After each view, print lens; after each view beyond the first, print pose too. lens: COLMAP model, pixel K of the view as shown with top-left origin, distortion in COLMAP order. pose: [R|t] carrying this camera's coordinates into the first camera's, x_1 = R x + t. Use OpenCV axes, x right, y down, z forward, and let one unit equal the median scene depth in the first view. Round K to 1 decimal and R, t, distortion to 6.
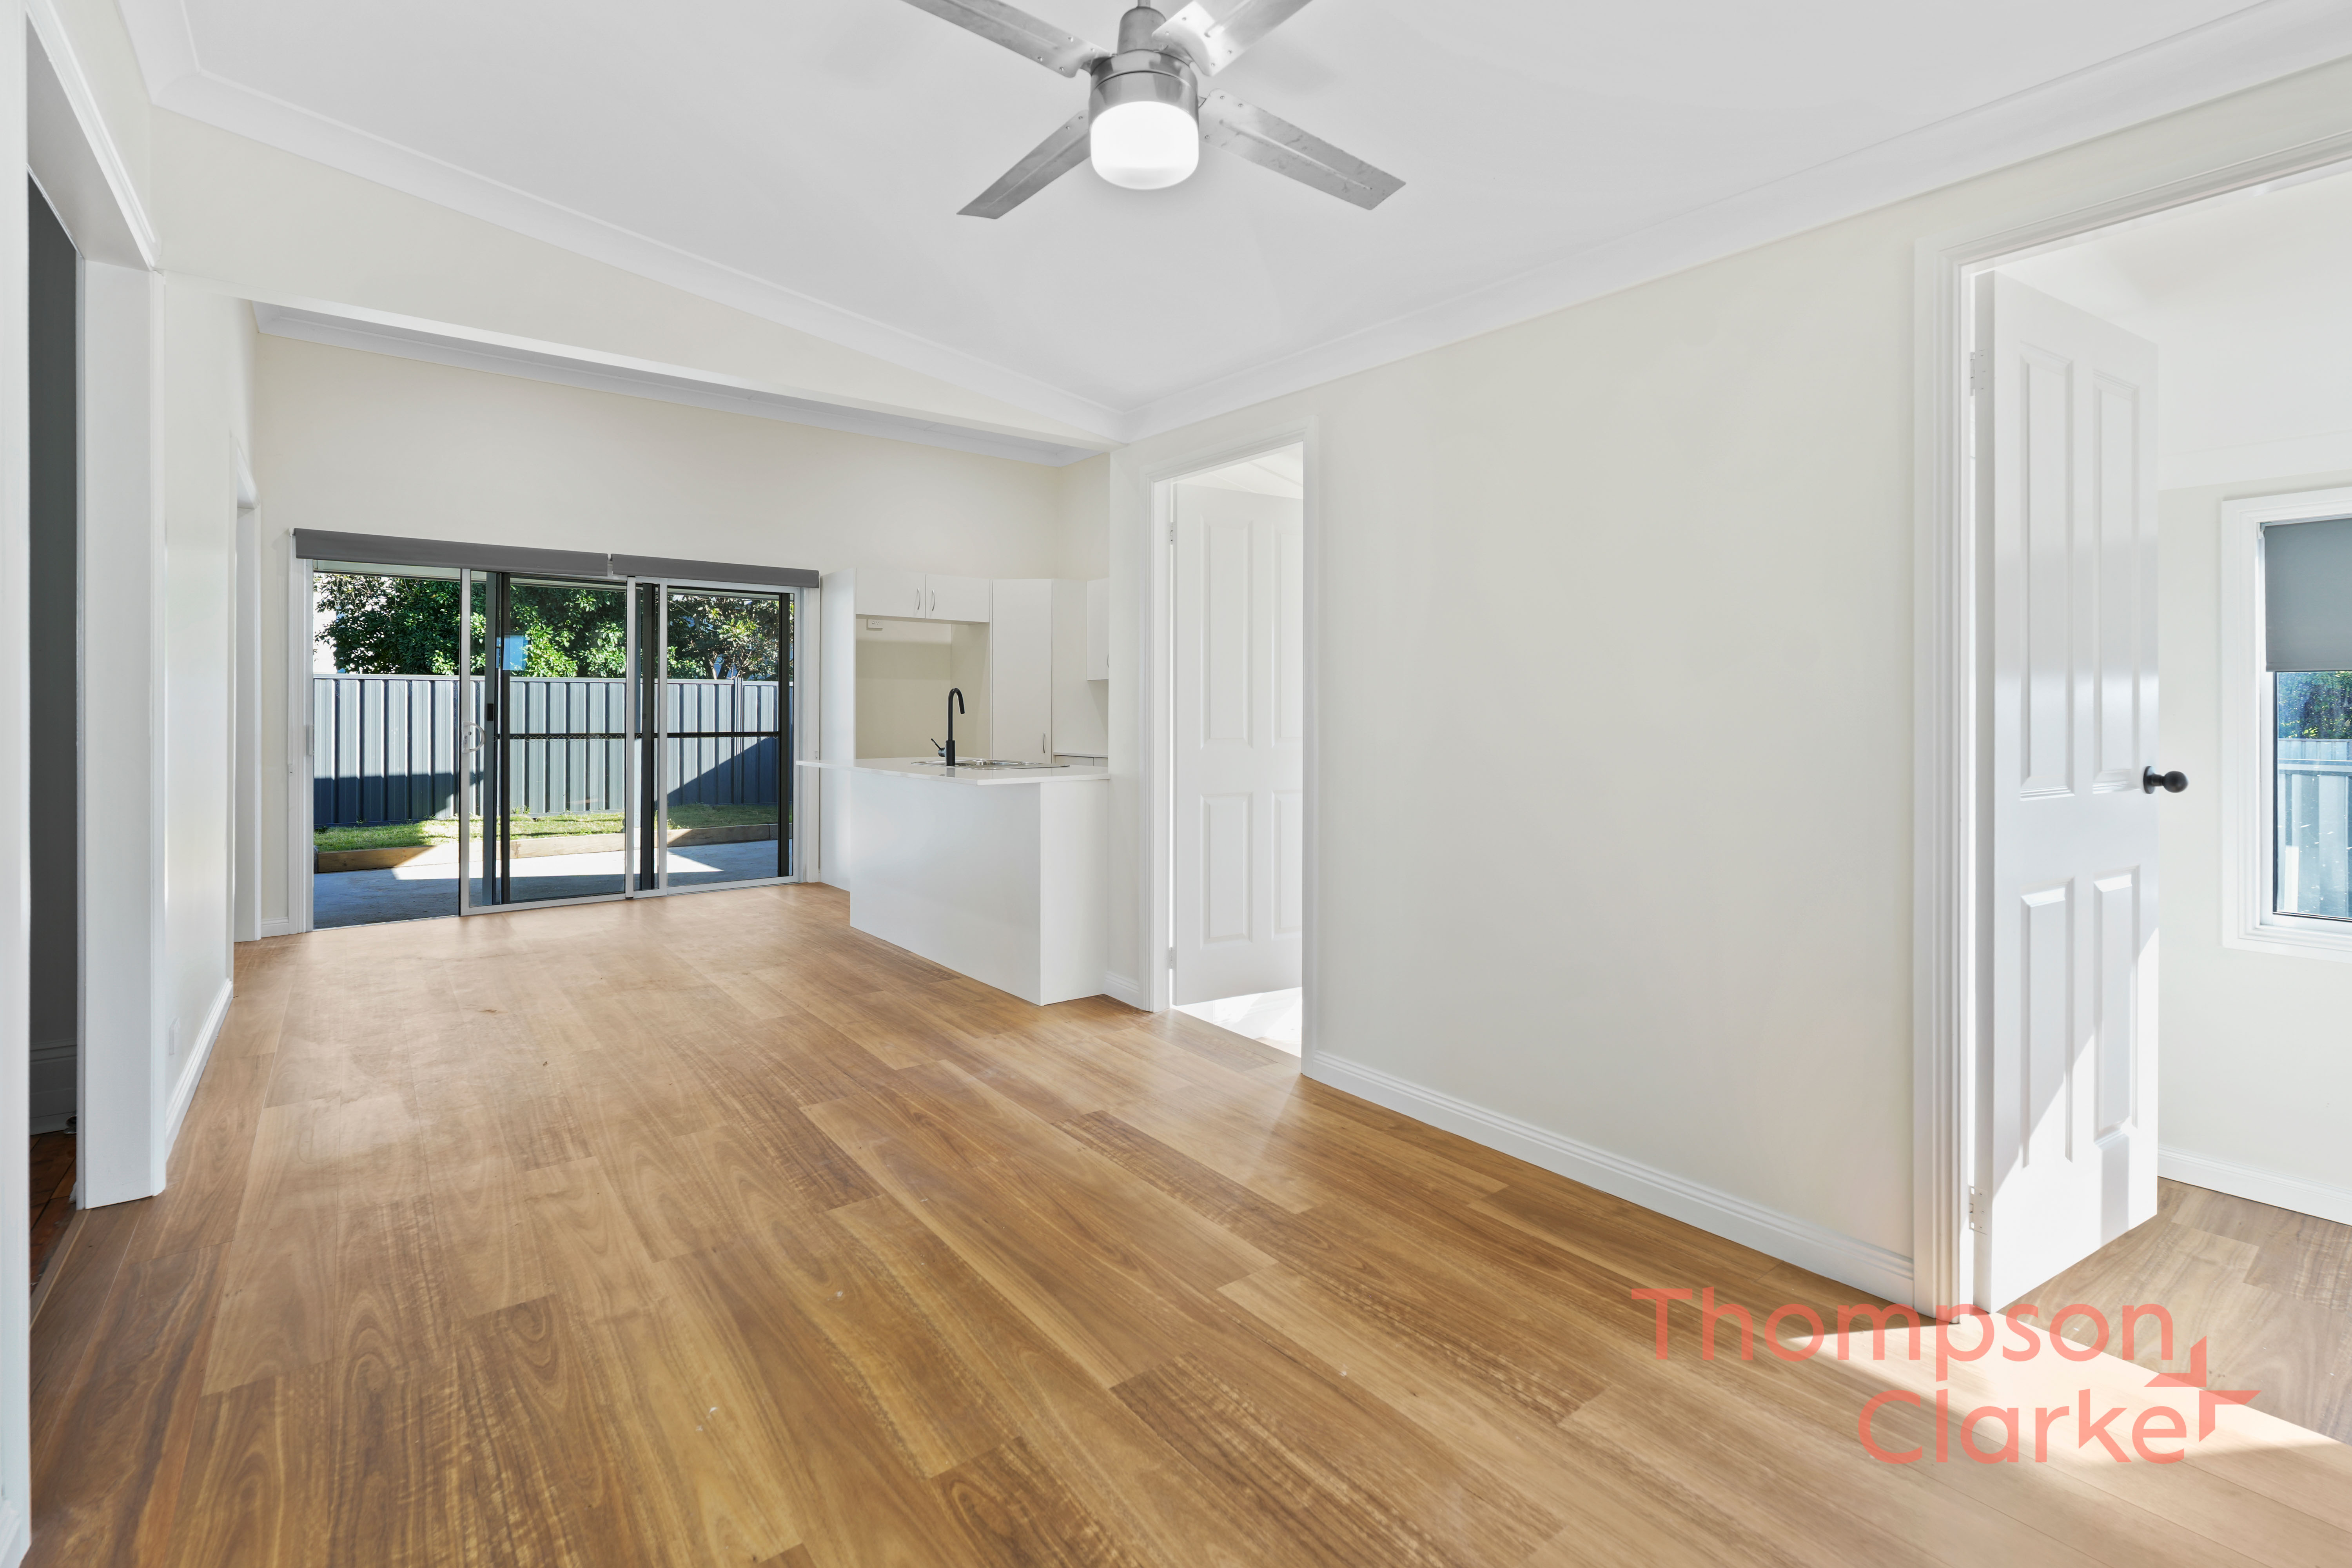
lens RADIAL K [[1064.9, 0, 1183.2], [0, 1064.9, 706.6], [0, 0, 1]] dist [-0.000352, 0.000057]
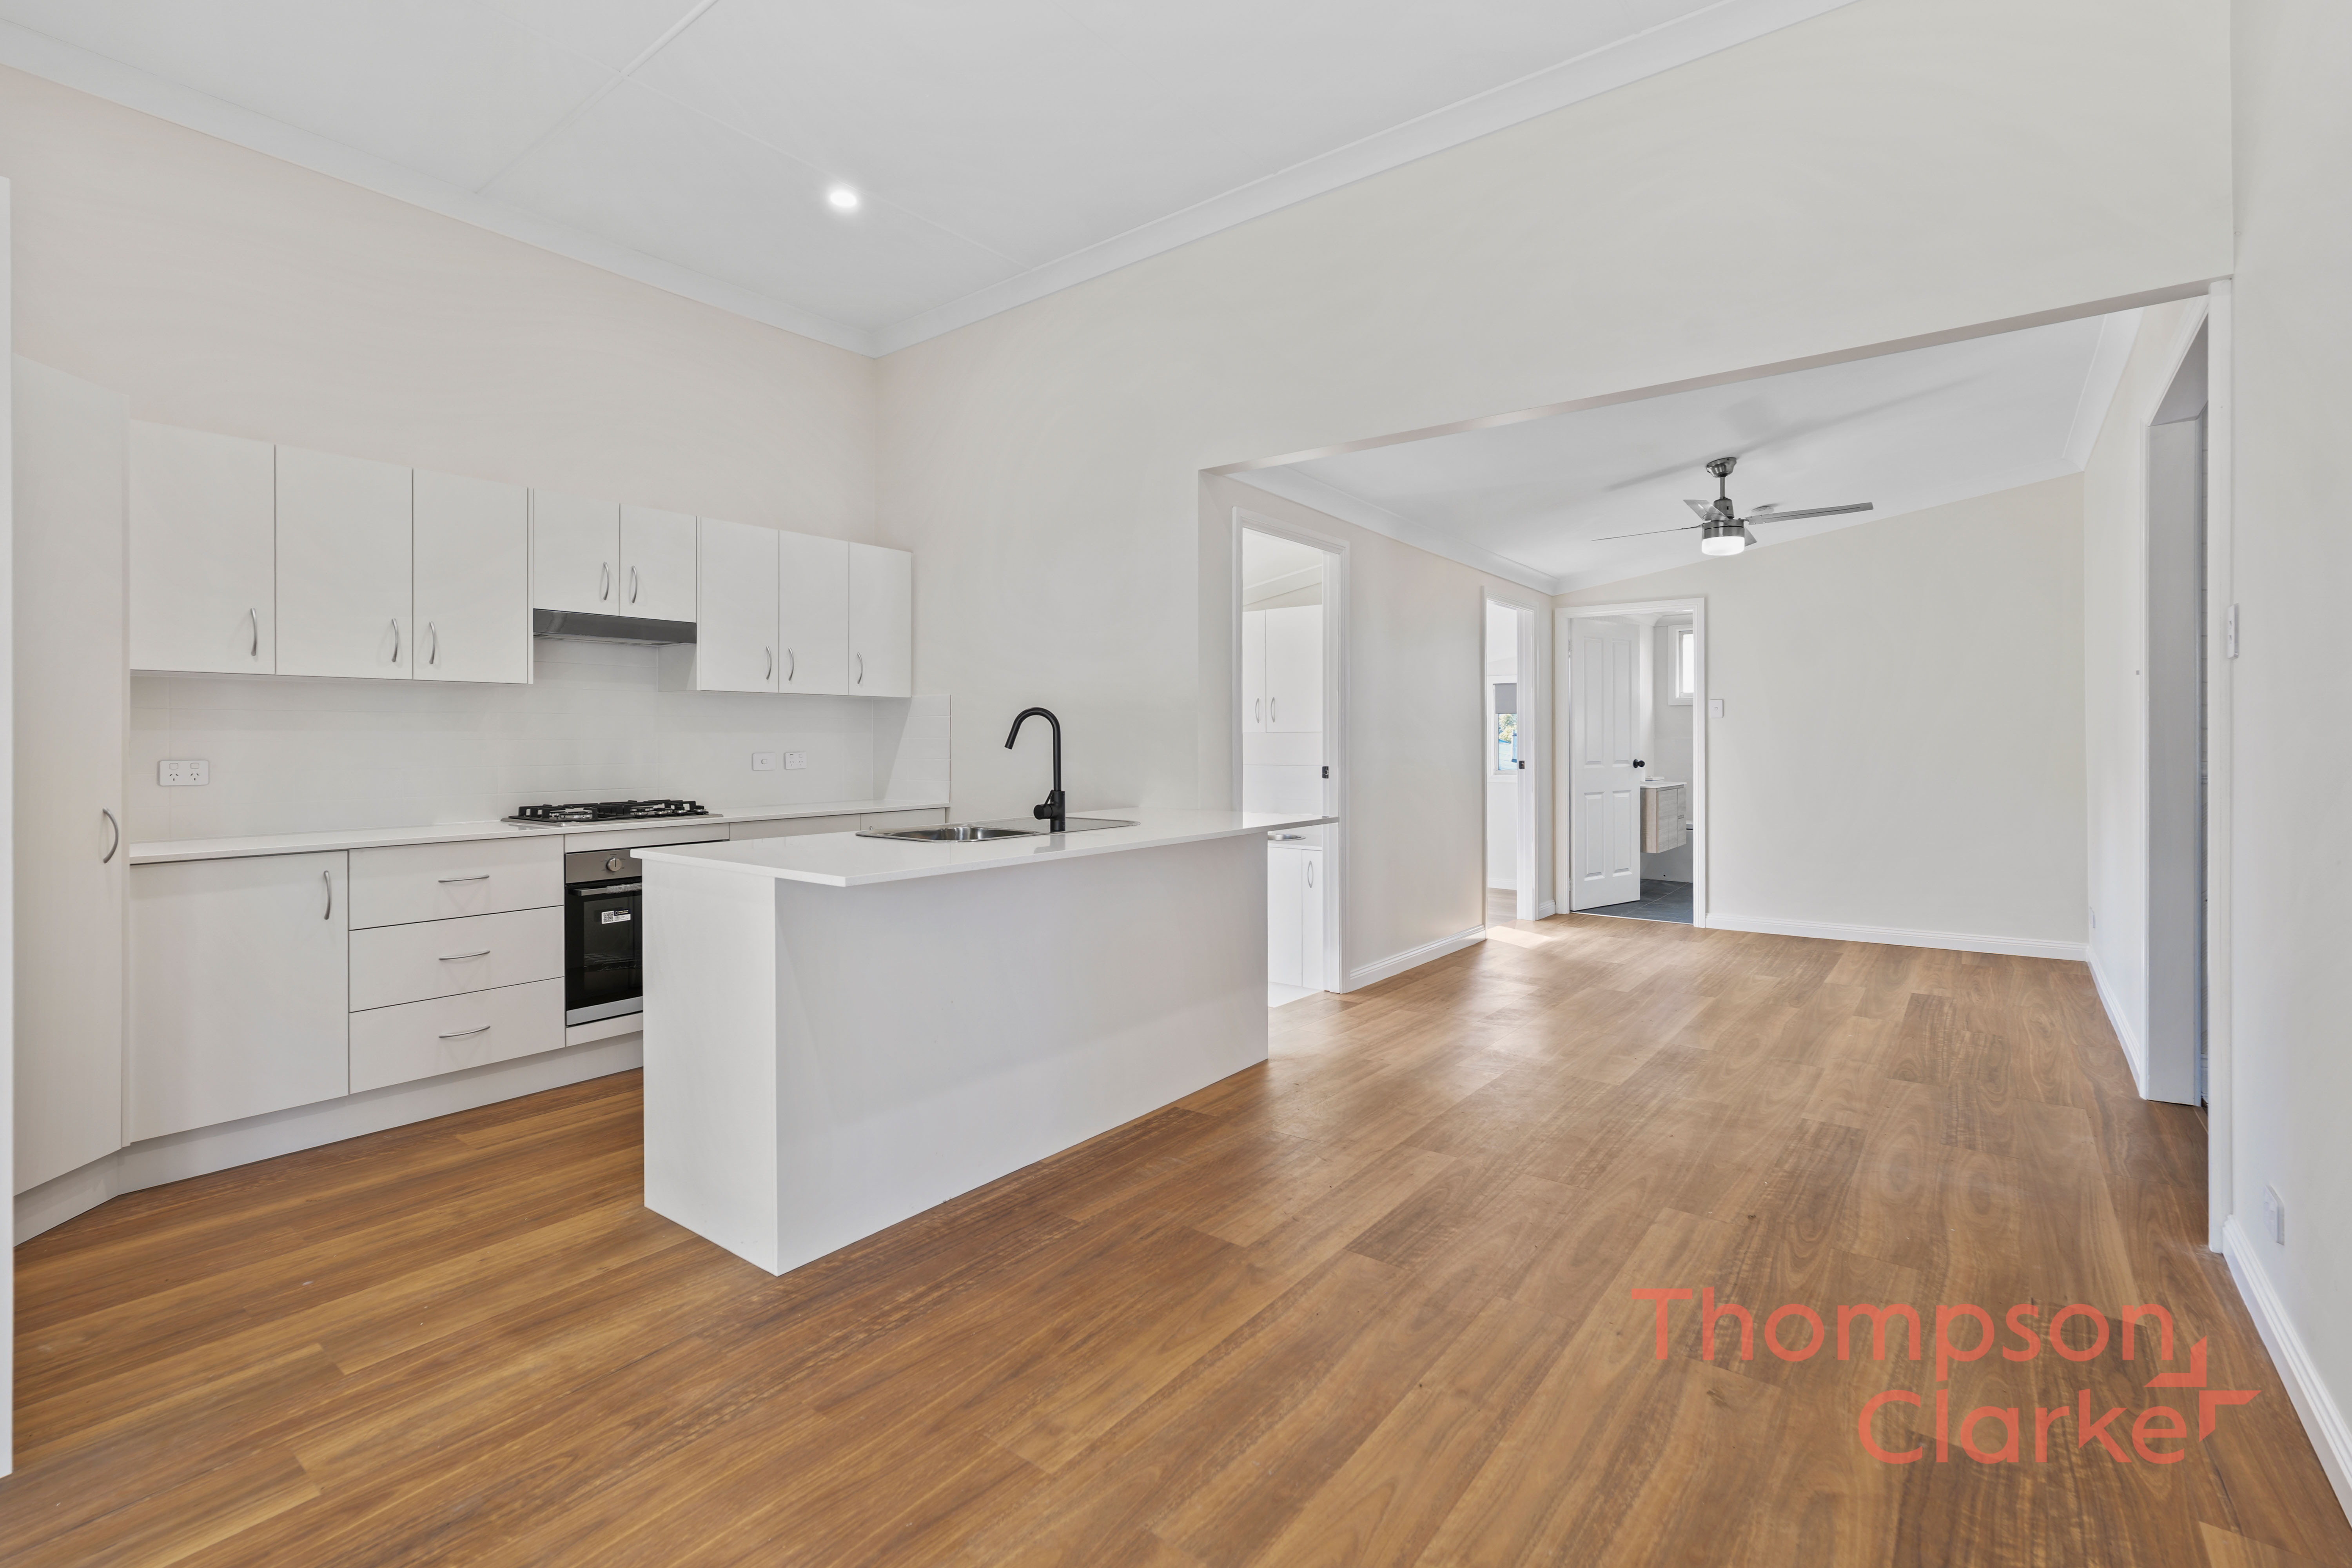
lens RADIAL K [[1064.9, 0, 1175.3], [0, 1064.9, 763.7], [0, 0, 1]] dist [-0.000352, 0.000057]
pose [[-0.253048, -0.017737, 0.967291, -1.433261], [0.000229, 0.999831, 0.018393, 0.007359], [-0.967454, 0.004876, -0.253001, 1.865545]]
